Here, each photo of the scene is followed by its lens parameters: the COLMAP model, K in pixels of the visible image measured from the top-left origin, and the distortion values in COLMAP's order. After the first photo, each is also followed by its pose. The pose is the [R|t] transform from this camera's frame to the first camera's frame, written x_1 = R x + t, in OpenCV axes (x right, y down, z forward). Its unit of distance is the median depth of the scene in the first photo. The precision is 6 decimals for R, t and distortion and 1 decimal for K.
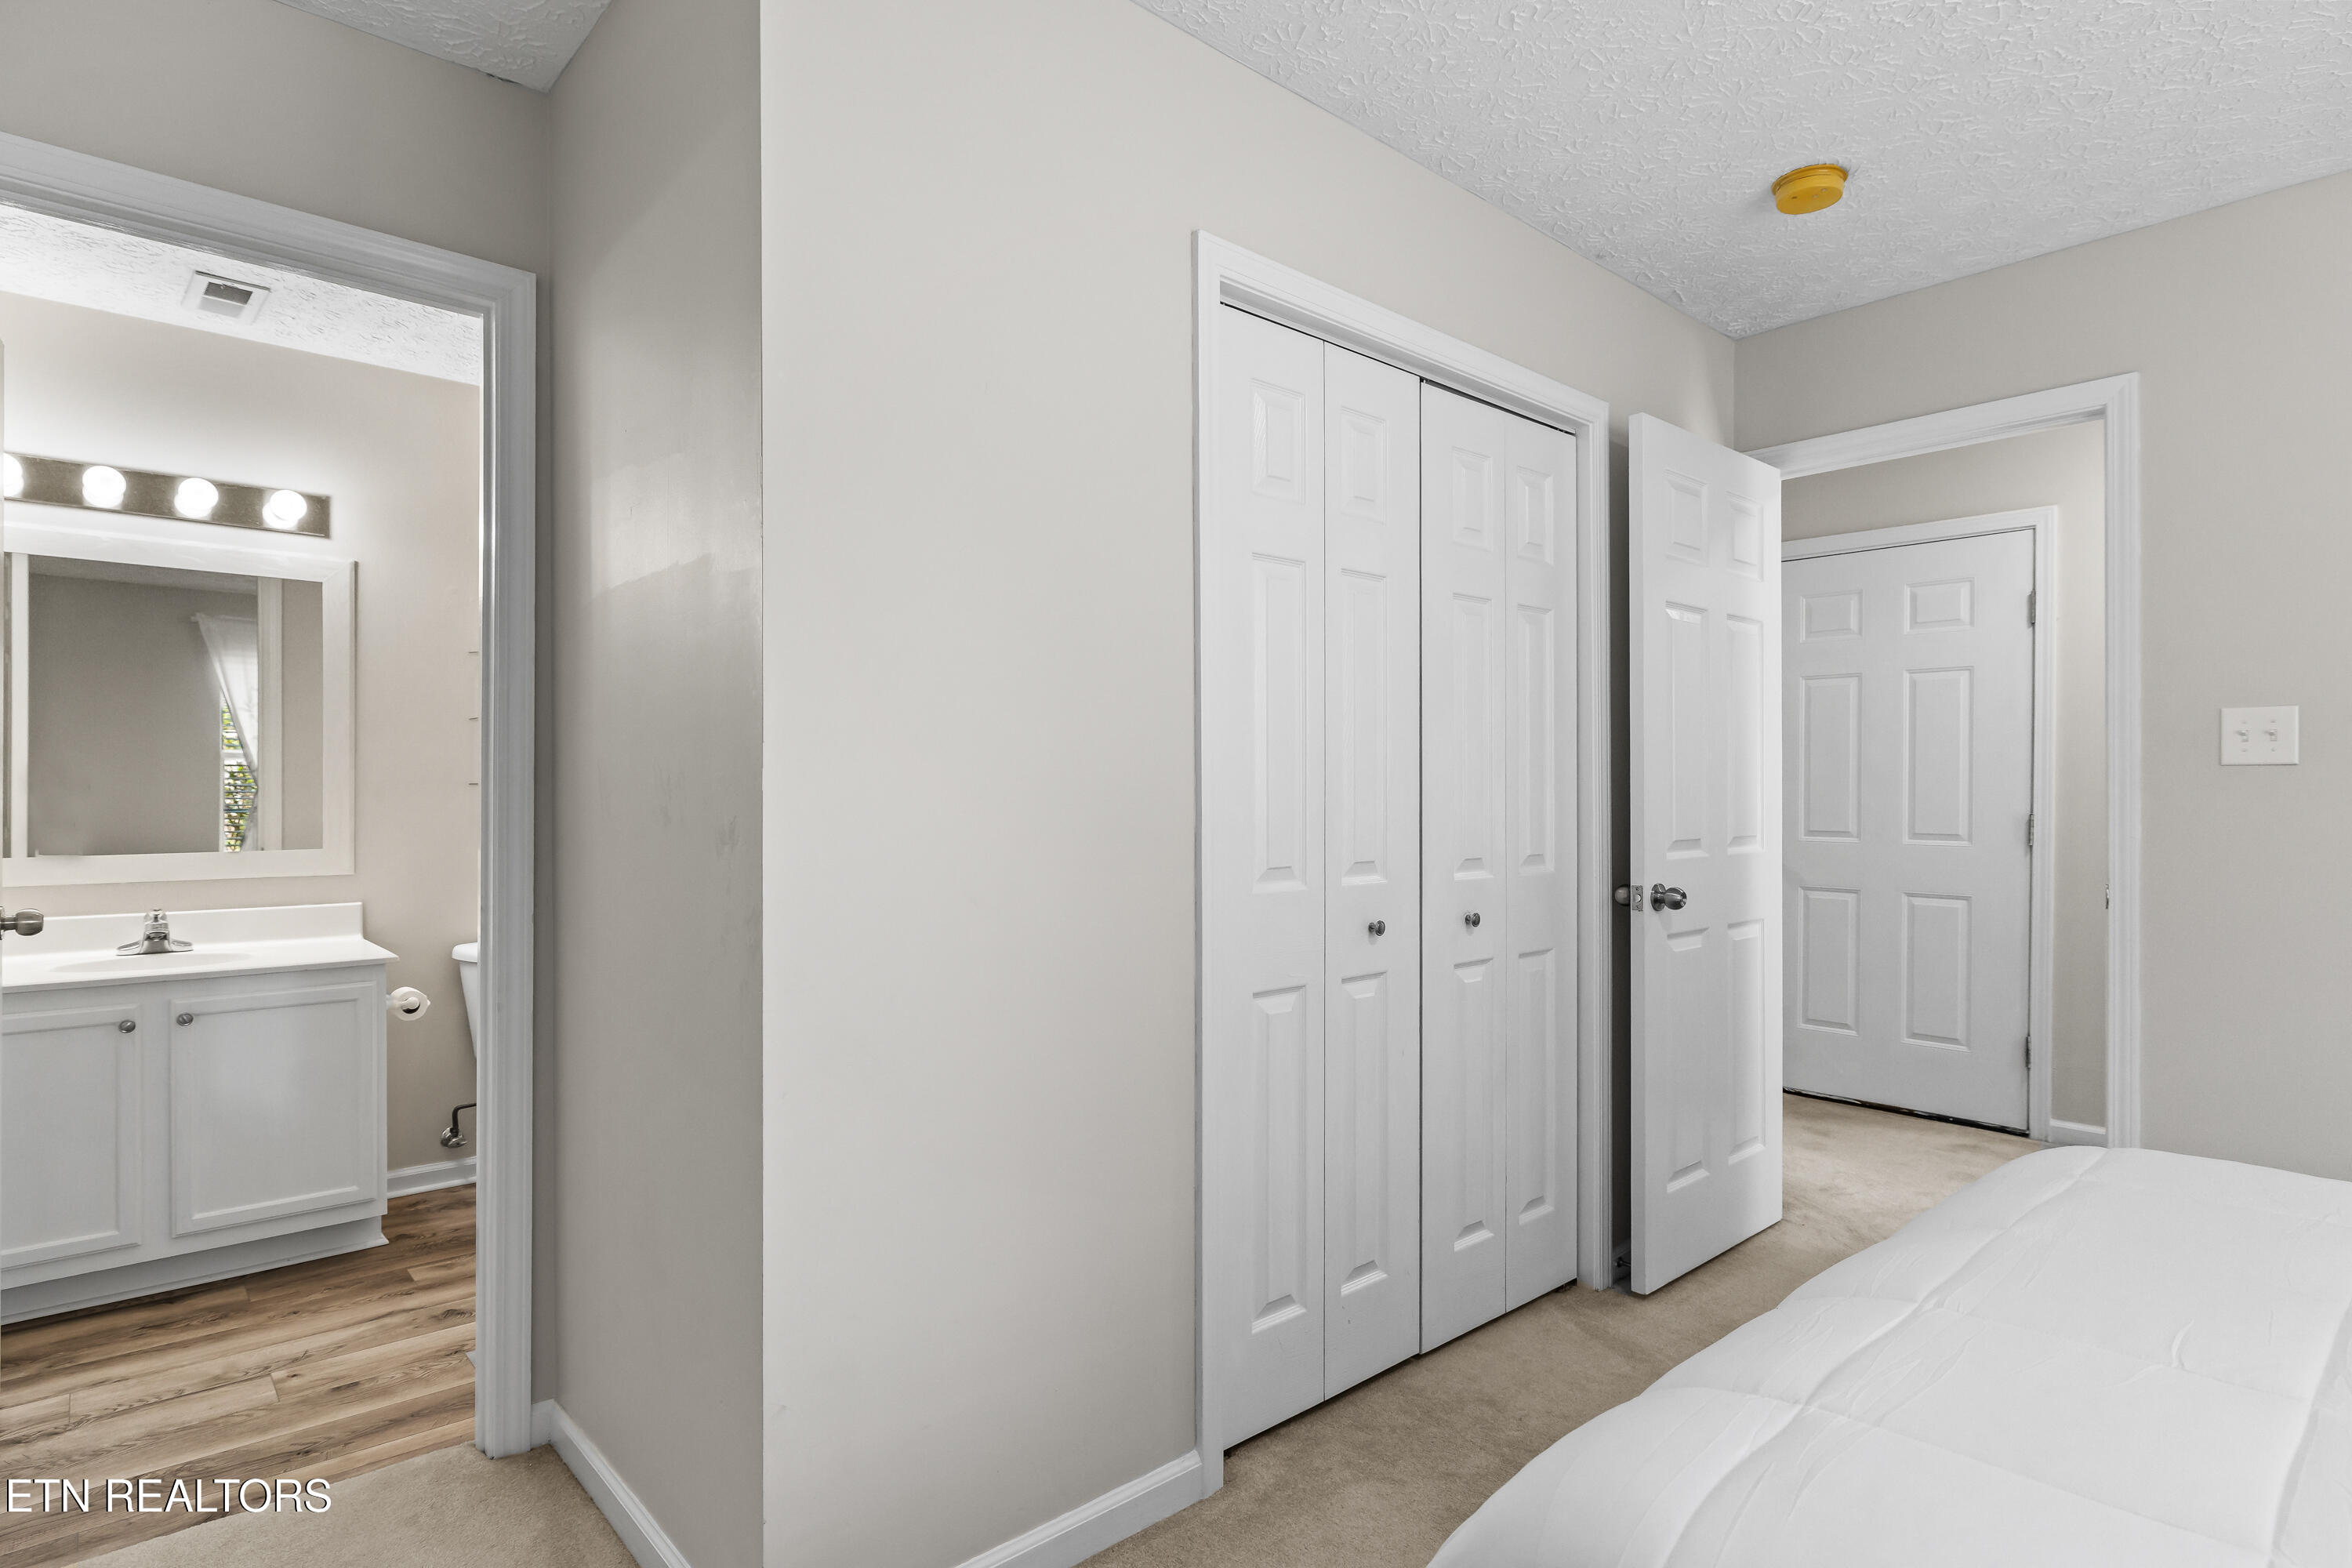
lens RADIAL K [[1229.6, 0, 1176.7], [0, 1229.6, 793.0], [0, 0, 1]] dist [-0.000279, -0.000056]
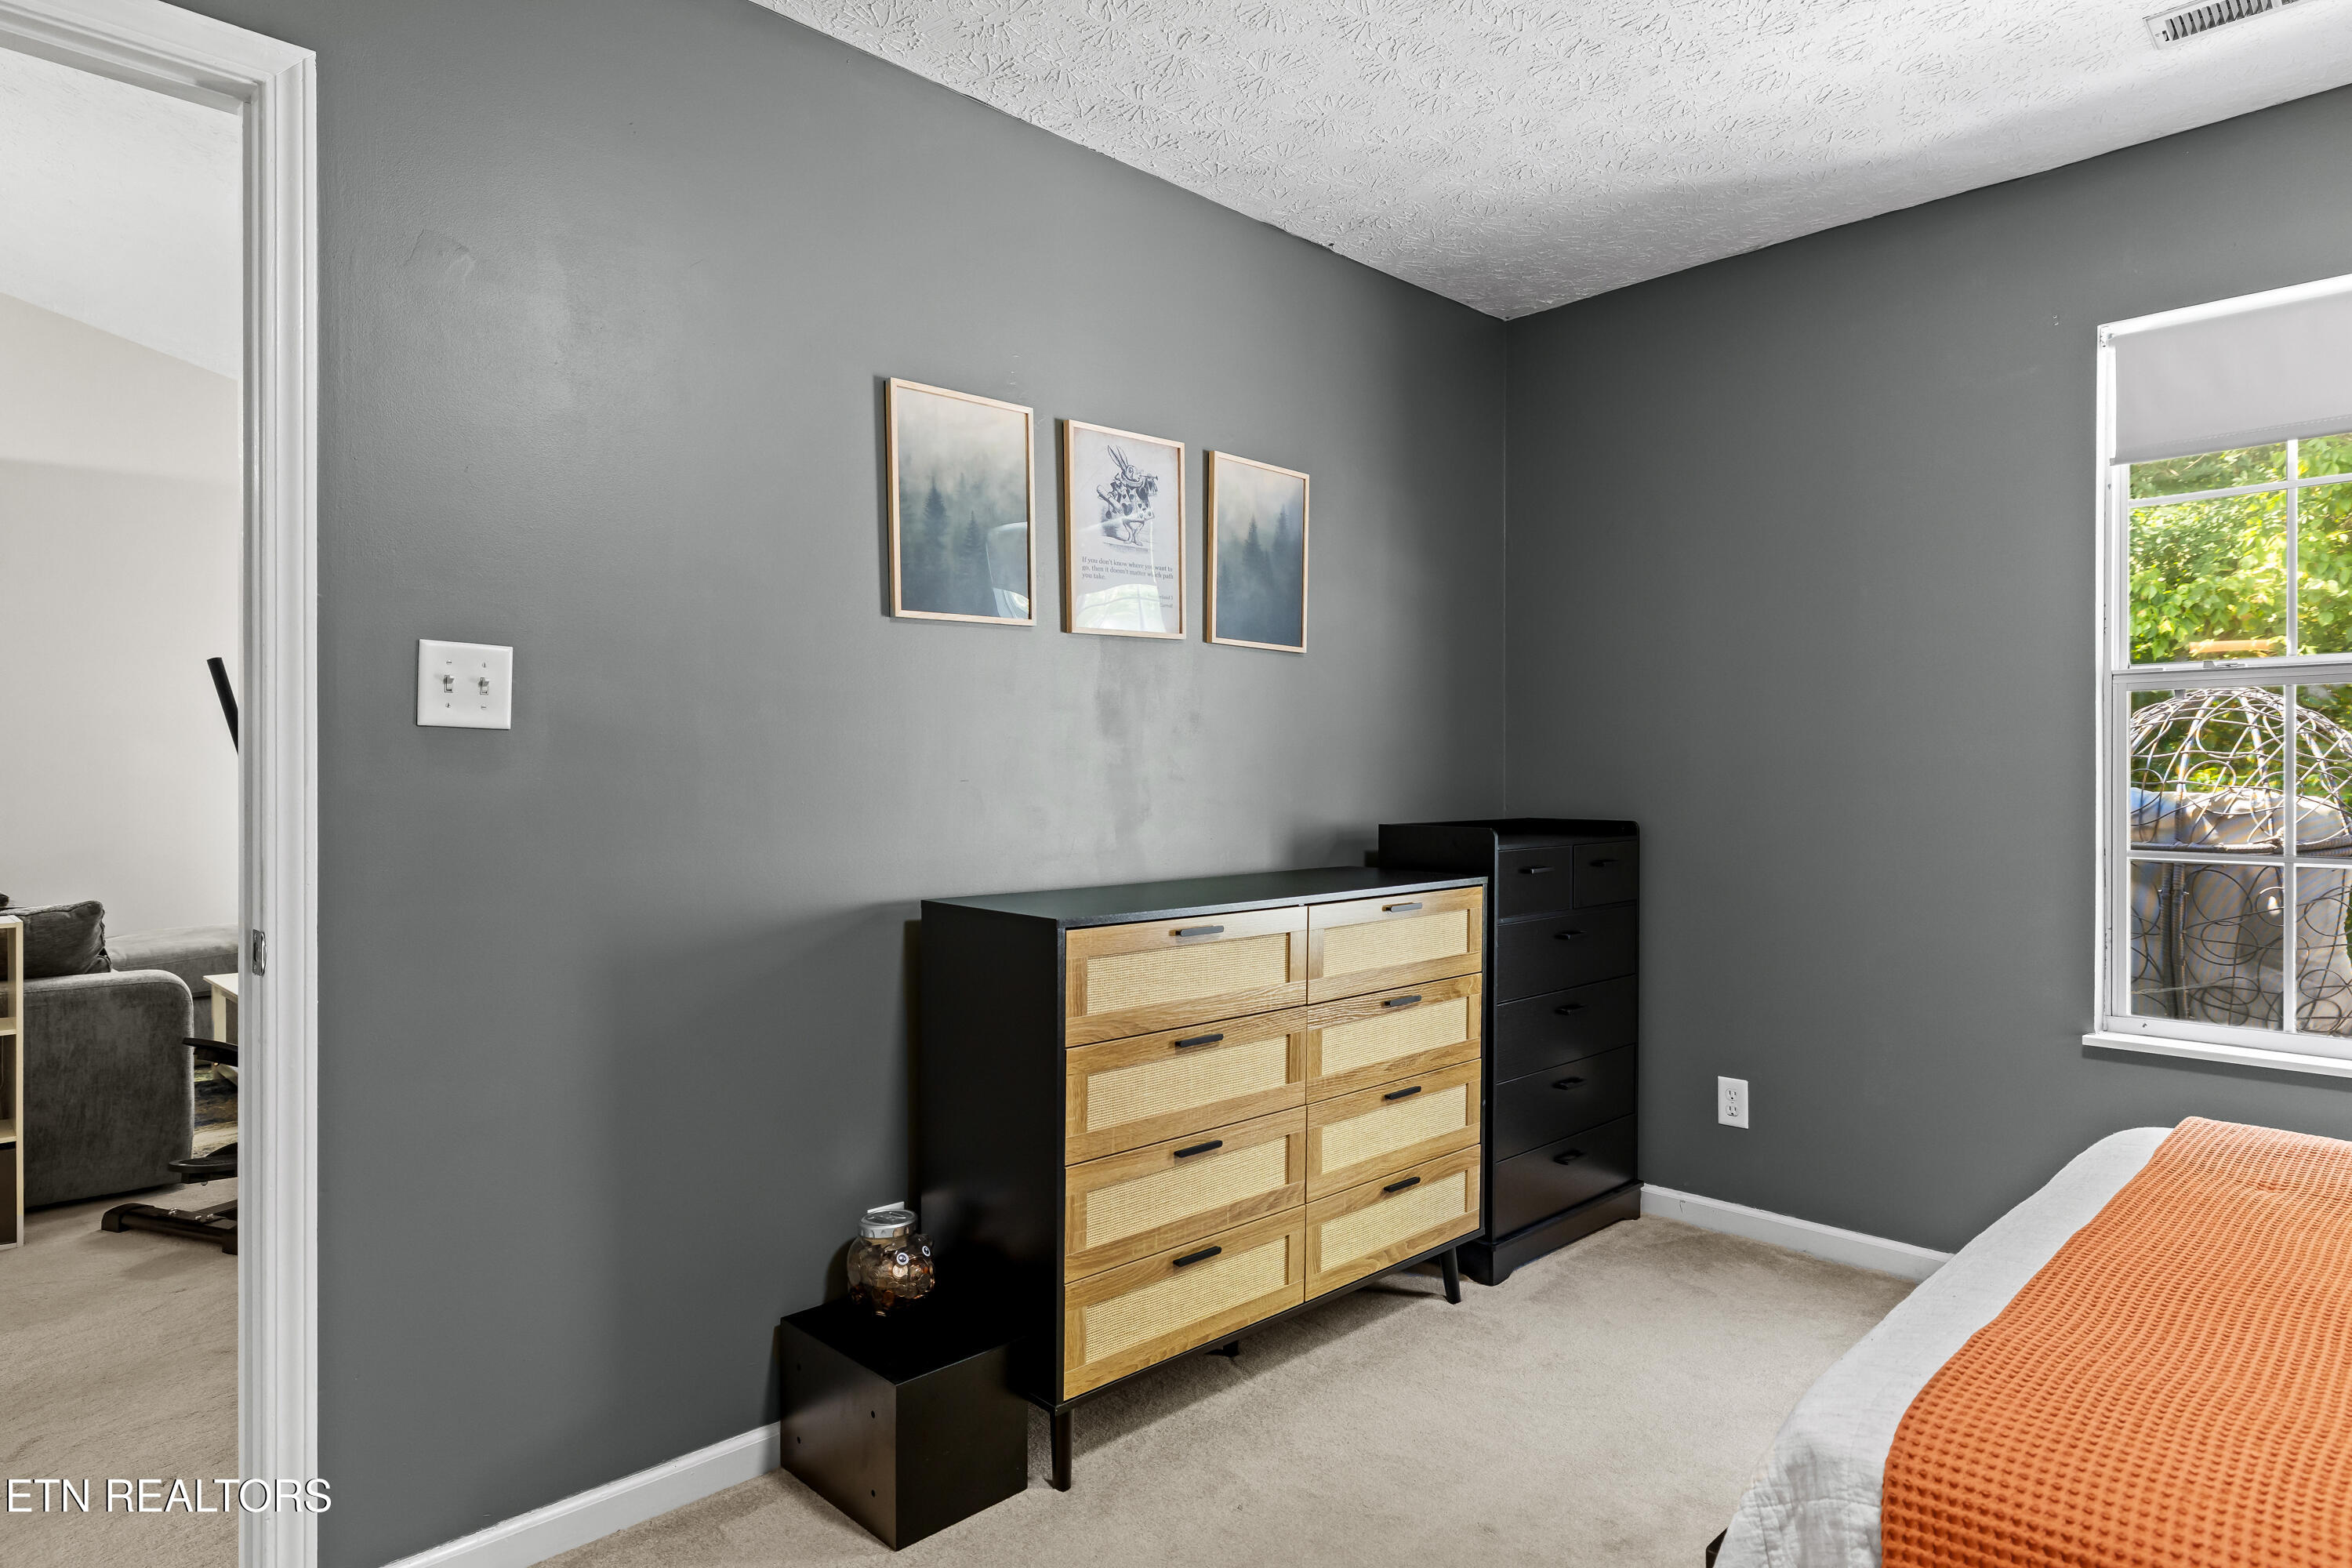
lens RADIAL K [[1322.4, 0, 1179.9], [0, 1322.4, 785.2], [0, 0, 1]] dist [0.001940, -0.001918]
pose [[-0.043045, -0.003042, 0.999069, 0.138968], [-0.001450, 0.999995, 0.002983, 0.004984], [-0.999072, -0.001320, -0.043049, 0.633517]]
